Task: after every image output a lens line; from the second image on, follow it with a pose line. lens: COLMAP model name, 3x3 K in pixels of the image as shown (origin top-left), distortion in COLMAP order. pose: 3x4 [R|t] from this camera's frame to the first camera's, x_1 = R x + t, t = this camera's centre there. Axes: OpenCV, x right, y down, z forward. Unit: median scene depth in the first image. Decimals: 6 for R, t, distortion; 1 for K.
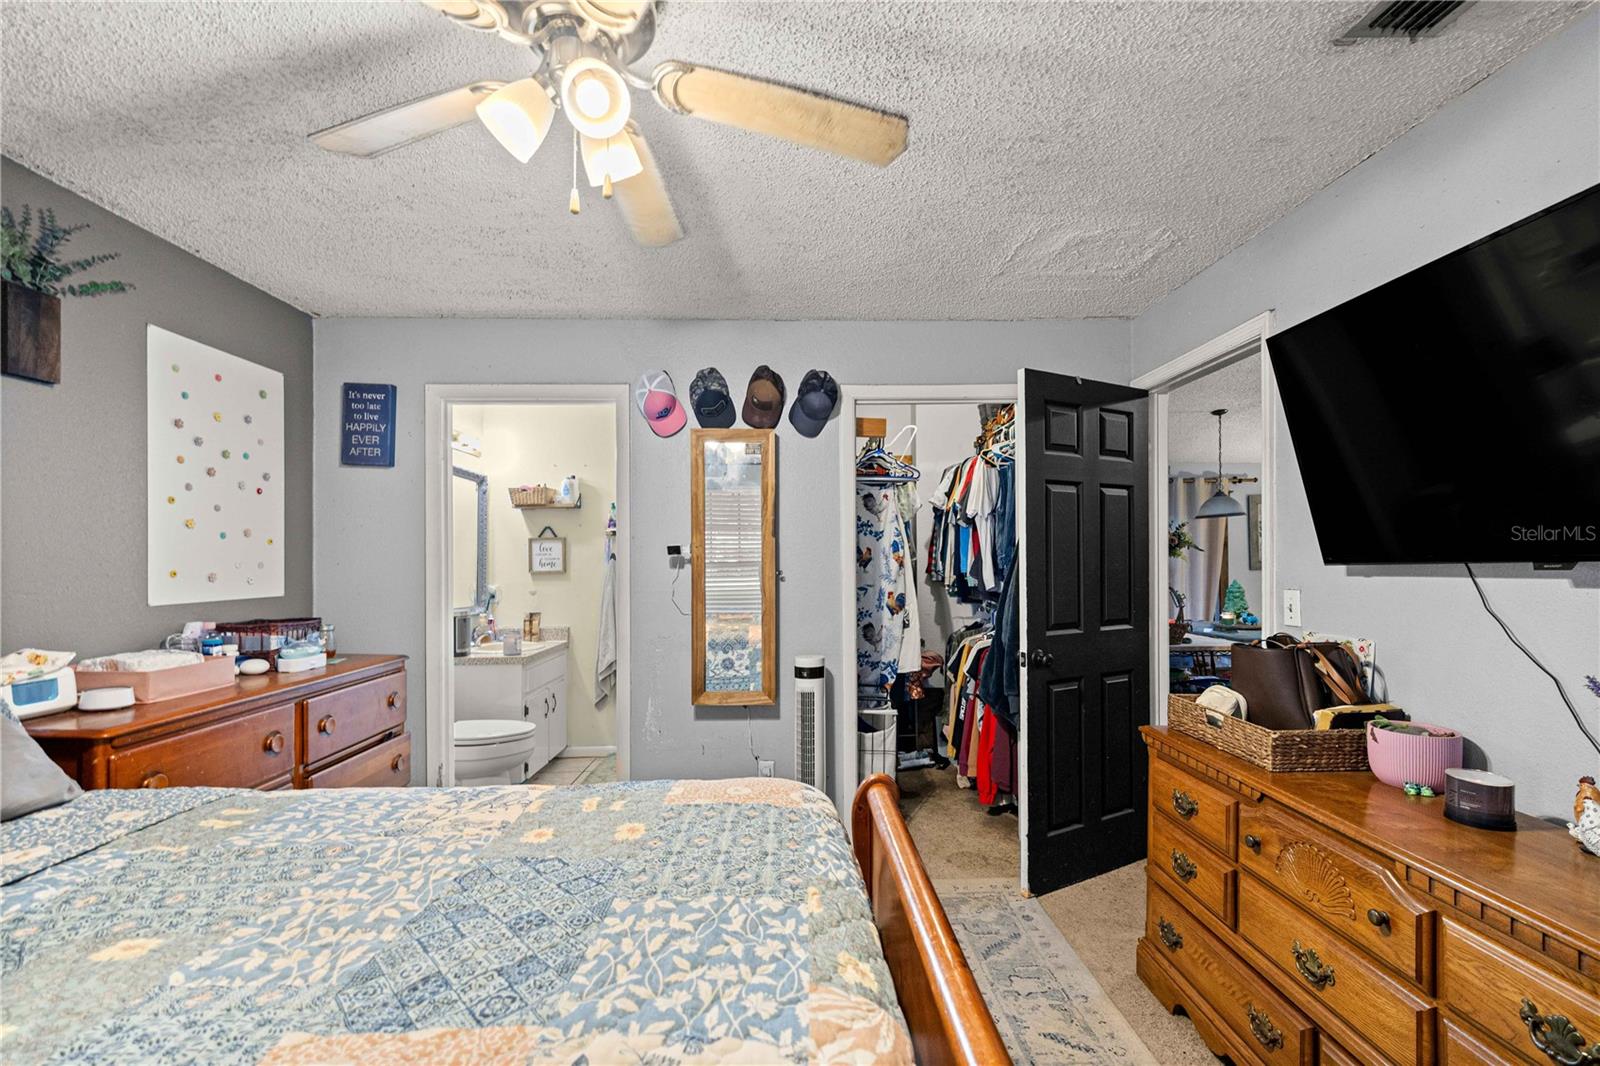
lens RADIAL K [[678.2, 0, 815.2], [0, 678.2, 555.5], [0, 0, 1]] dist [0.000447, -0.000079]
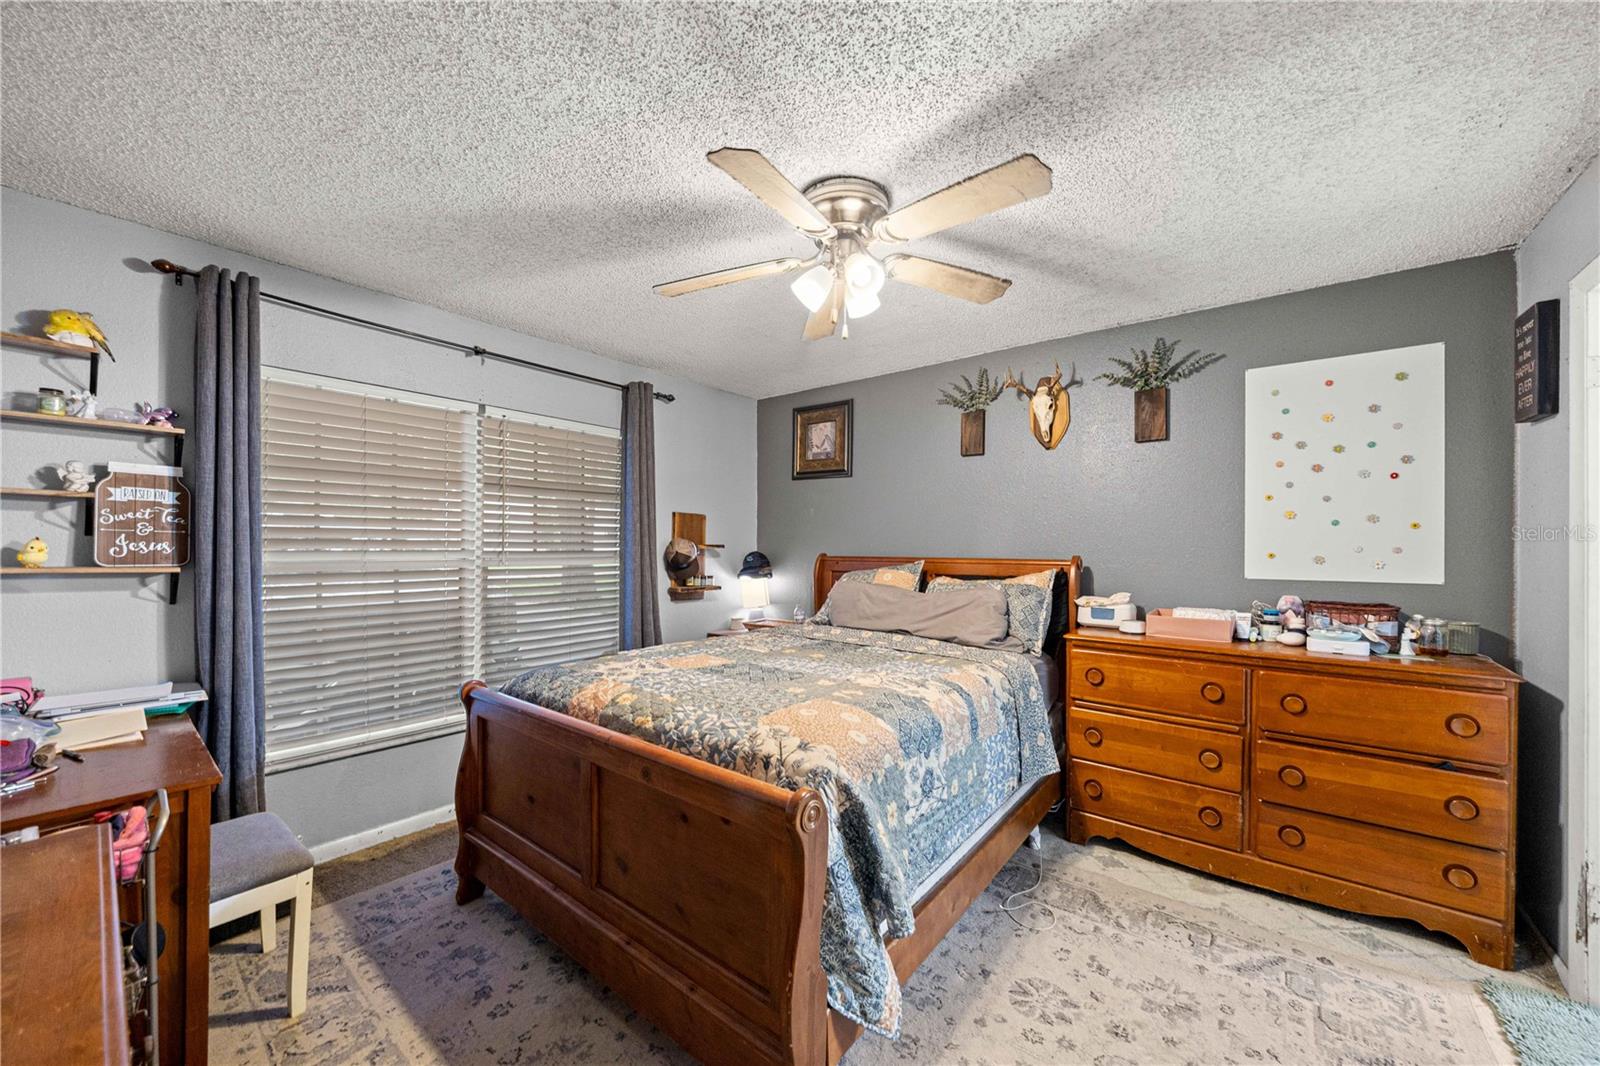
lens RADIAL K [[585.7, 0, 799.8], [0, 585.7, 541.8], [0, 0, 1]] dist [-0.002373, -0.000390]
pose [[-0.661732, -0.007456, -0.749703, 0.436491], [-0.000698, 0.999956, -0.009329, 0.011883], [0.749740, -0.005650, -0.661709, 0.997496]]
